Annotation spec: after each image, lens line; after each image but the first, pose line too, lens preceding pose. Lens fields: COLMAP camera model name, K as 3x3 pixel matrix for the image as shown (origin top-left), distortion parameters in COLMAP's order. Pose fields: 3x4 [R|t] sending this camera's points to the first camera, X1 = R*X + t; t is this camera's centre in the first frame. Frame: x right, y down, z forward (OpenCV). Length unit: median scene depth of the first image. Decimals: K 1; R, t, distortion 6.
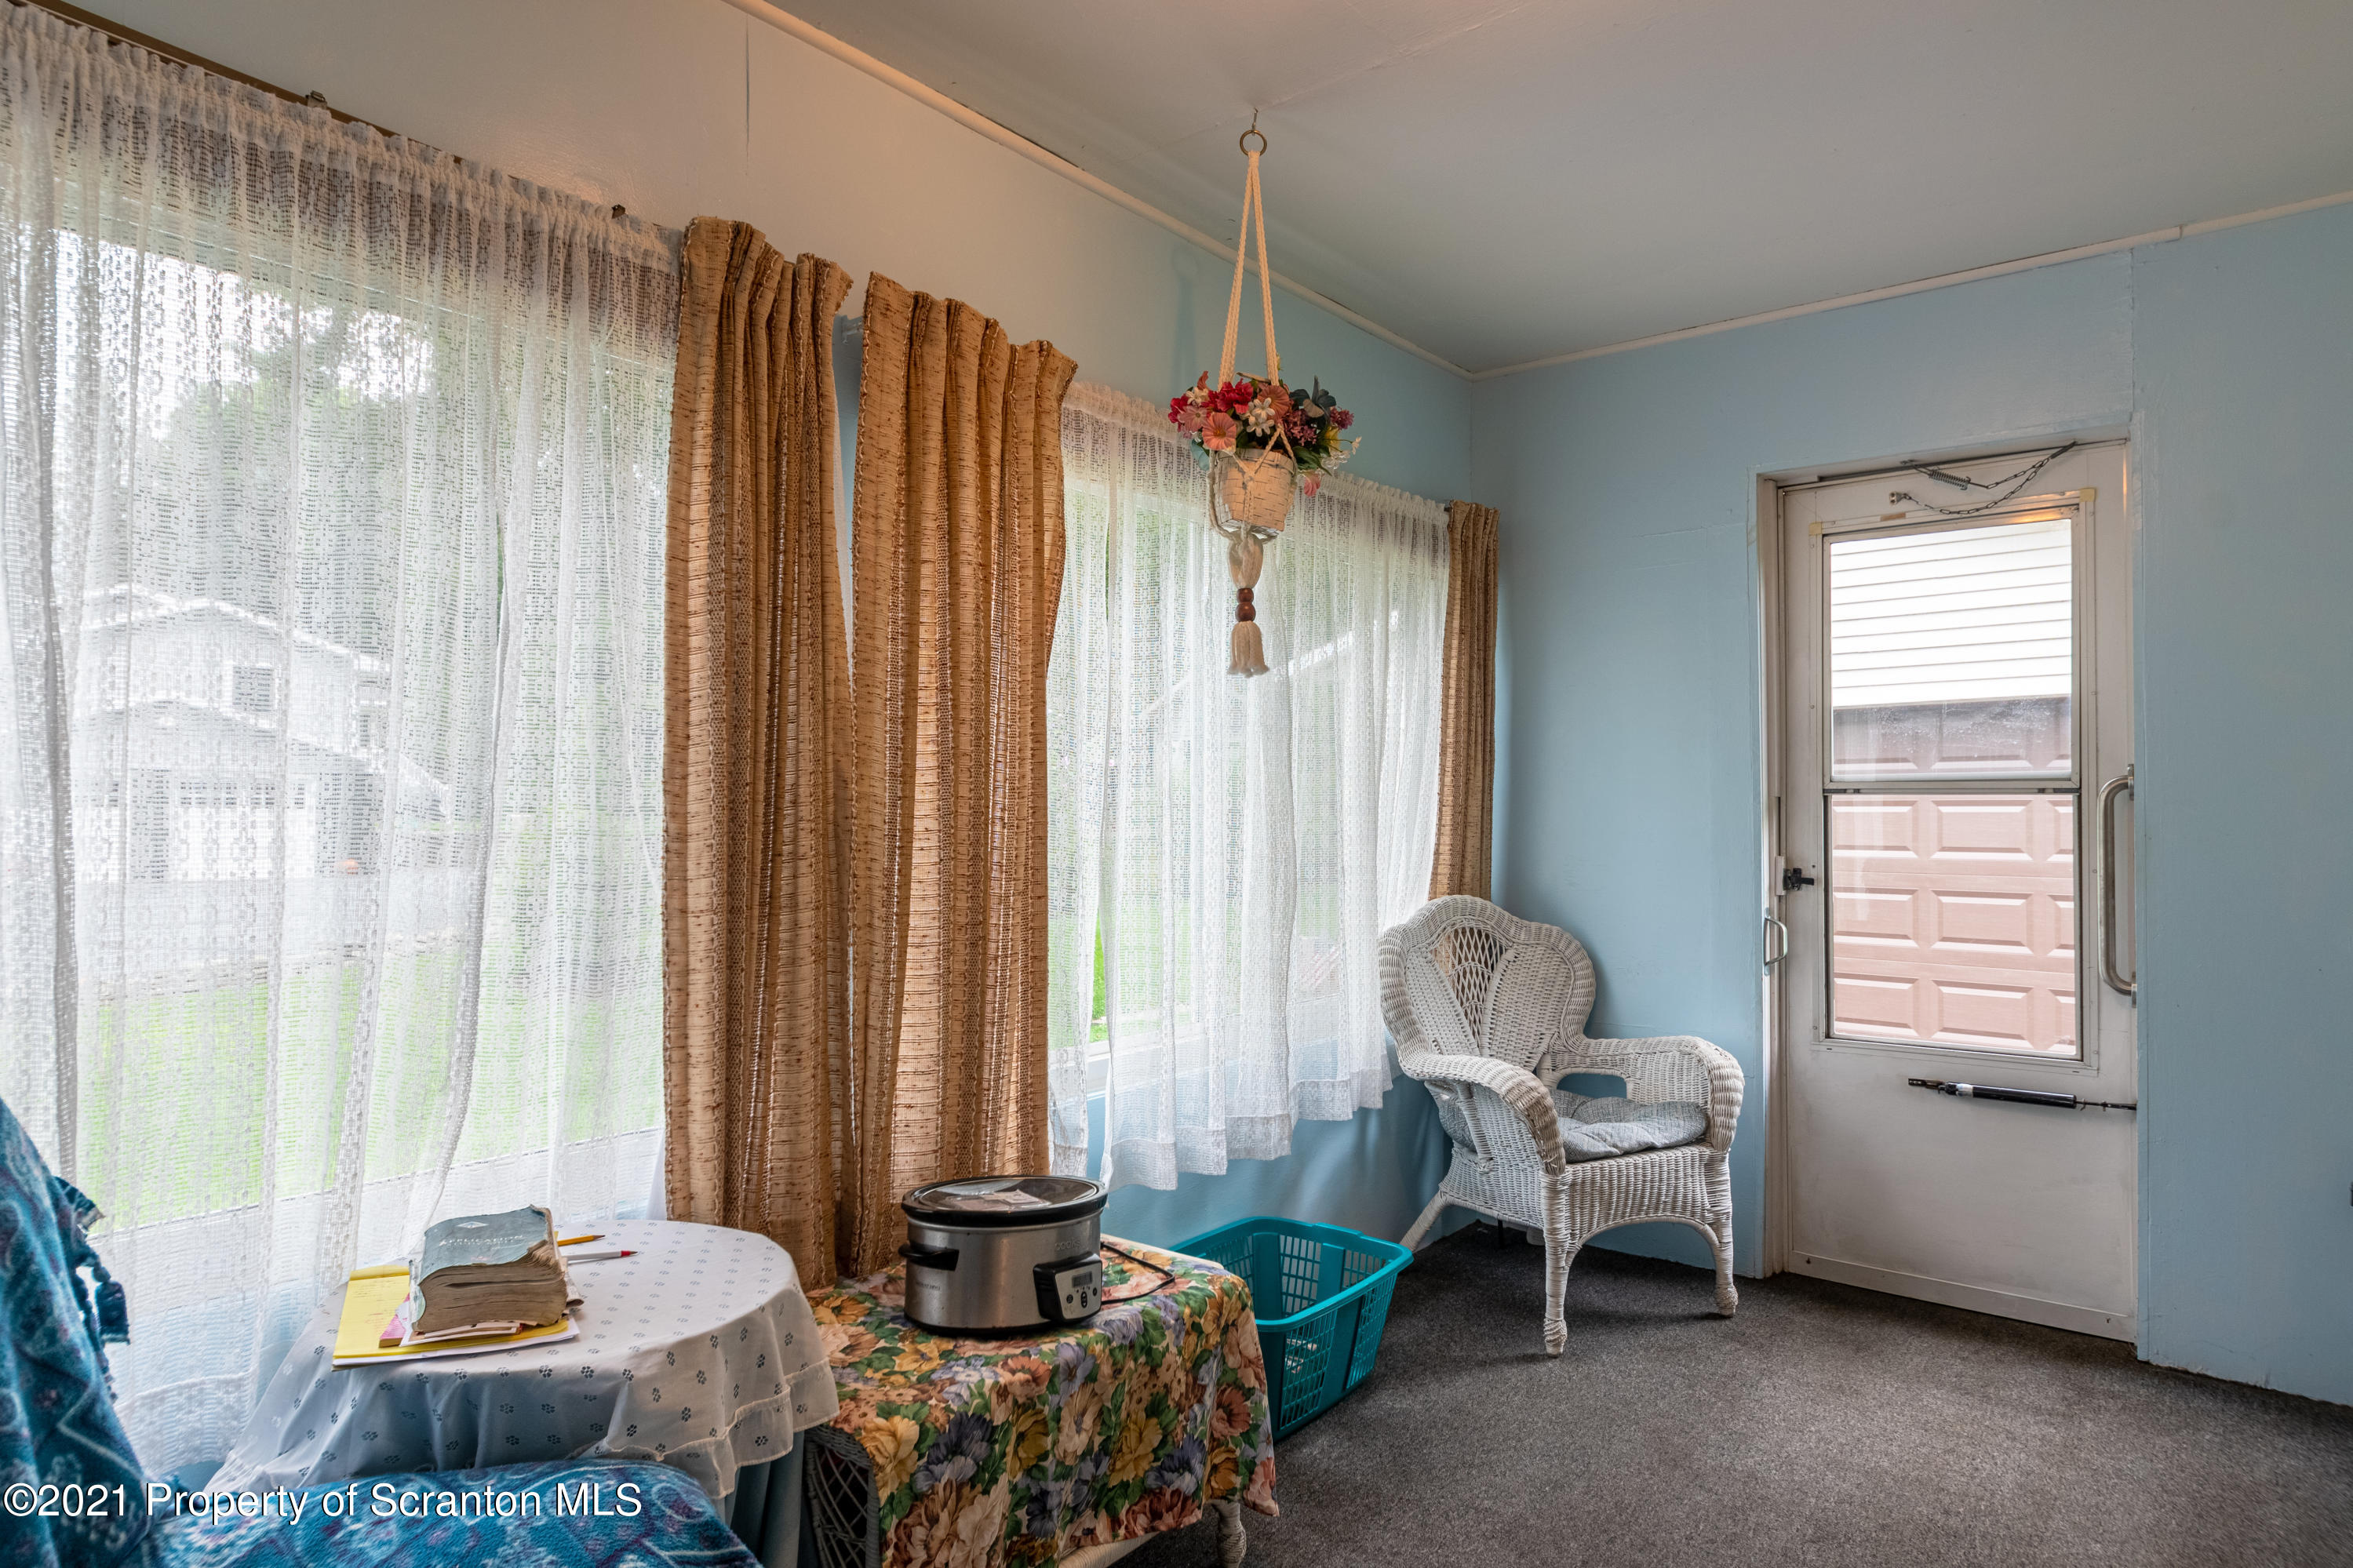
lens RADIAL K [[1341.7, 0, 1178.1], [0, 1341.7, 756.2], [0, 0, 1]] dist [-0.002484, 0.002432]
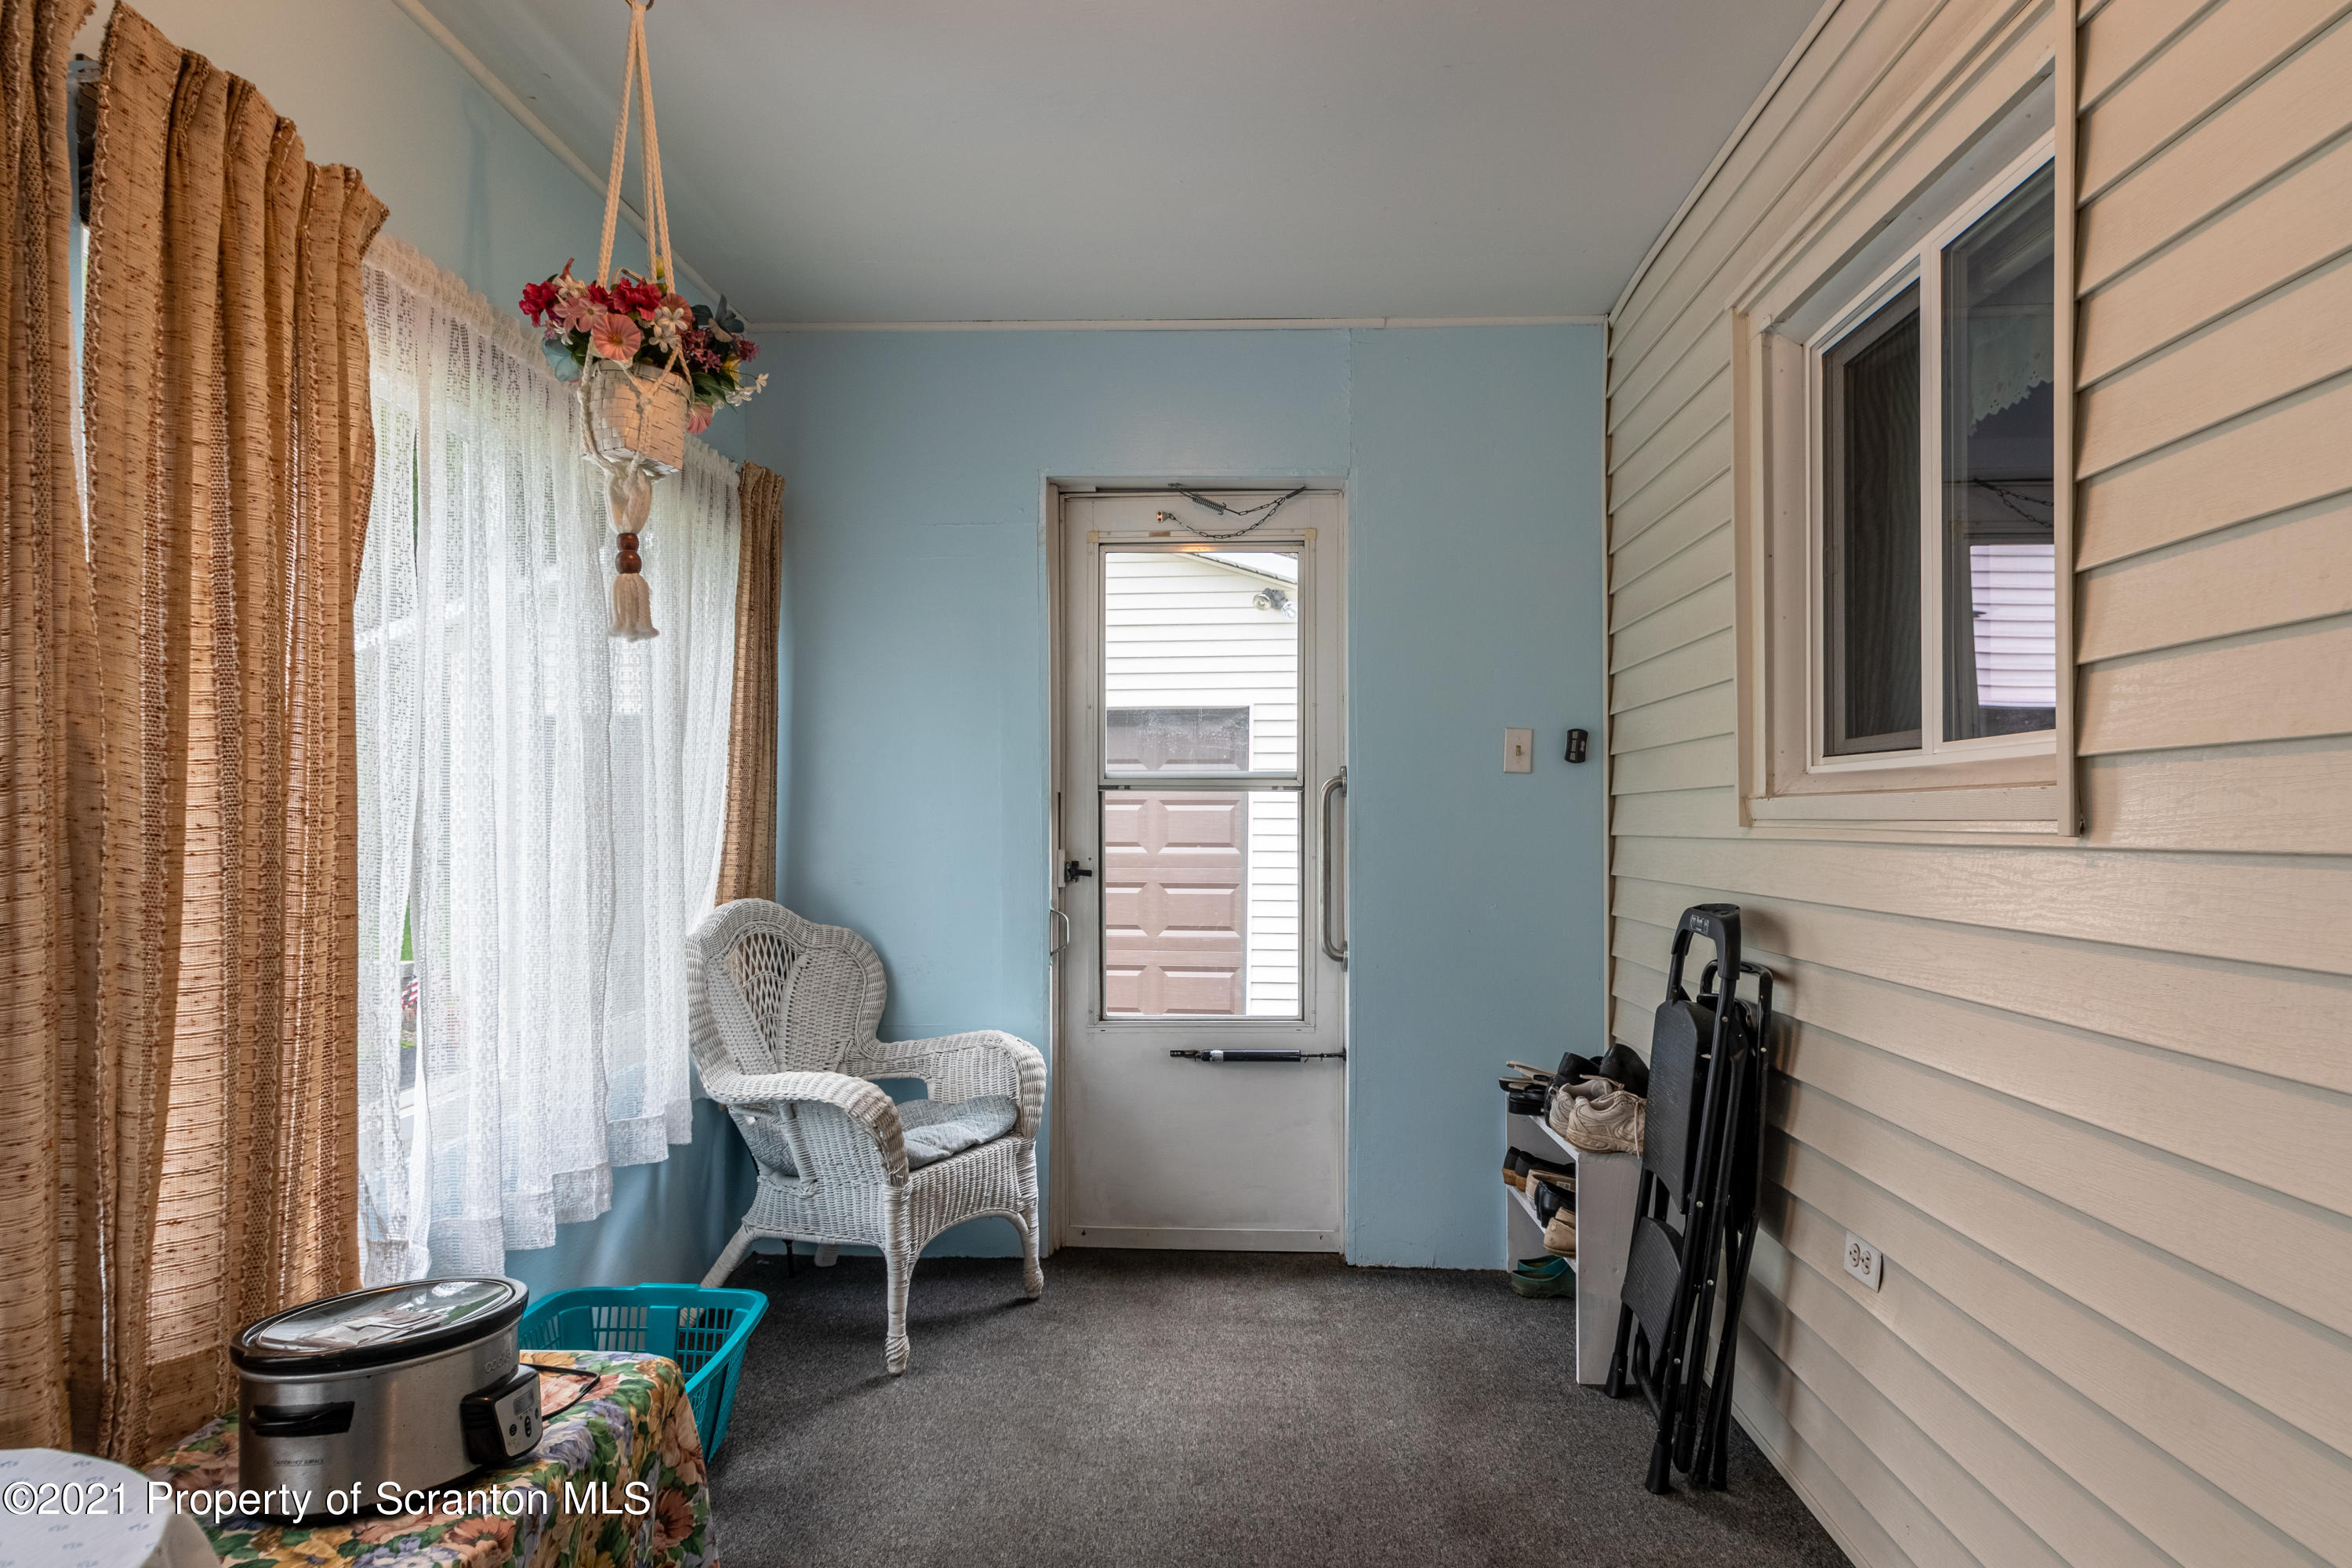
lens RADIAL K [[1415.4, 0, 1176.0], [0, 1415.4, 784.0], [0, 0, 1]] dist [-0.003162, 0.005536]
pose [[0.815500, 0.010417, 0.578663, -0.165226], [-0.023264, 0.999620, 0.014791, 0.008002], [-0.578289, -0.025524, 0.815432, 0.083797]]
